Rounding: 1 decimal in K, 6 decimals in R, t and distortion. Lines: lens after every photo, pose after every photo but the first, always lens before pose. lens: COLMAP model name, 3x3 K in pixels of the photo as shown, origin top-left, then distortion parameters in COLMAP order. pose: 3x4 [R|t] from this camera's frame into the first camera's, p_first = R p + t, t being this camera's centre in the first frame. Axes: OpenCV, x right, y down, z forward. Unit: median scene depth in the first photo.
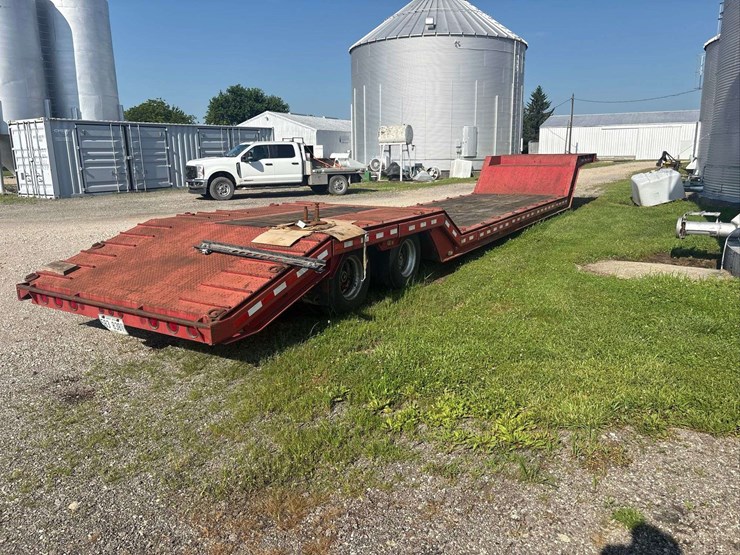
lens RADIAL K [[551.2, 0, 376.4], [0, 551.2, 278.6], [0, 0, 1]] dist [0.034153, -0.004381]
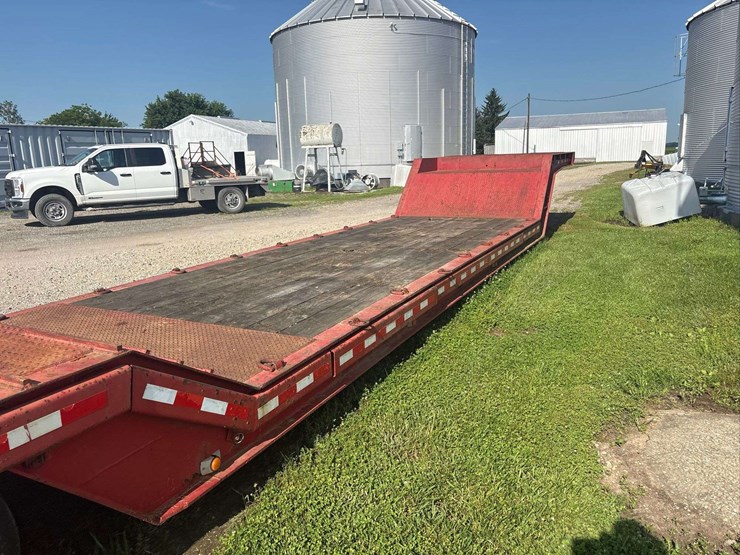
lens RADIAL K [[572.9, 0, 355.2], [0, 572.9, 270.8], [0, 0, 1]] dist [0.028901, -0.004681]
pose [[0.998887, -0.024988, 0.039998, 0.059521], [0.026239, 0.999173, -0.031069, -0.041210], [-0.039189, 0.032084, 0.998717, 0.196856]]
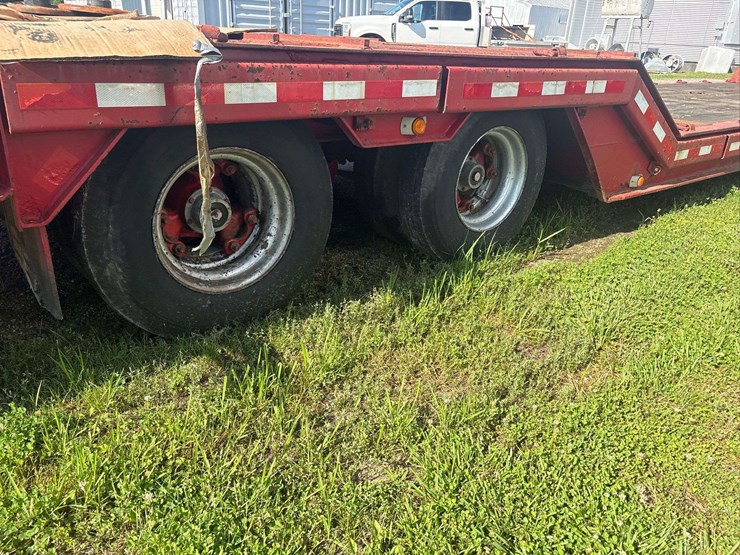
lens RADIAL K [[564.7, 0, 370.0], [0, 564.7, 277.5], [0, 0, 1]] dist [0.035381, -0.001900]
pose [[0.931482, 0.191414, -0.309358, 0.027517], [-0.135544, 0.971762, 0.193148, -0.009187], [0.337594, -0.137982, 0.931124, 0.154506]]
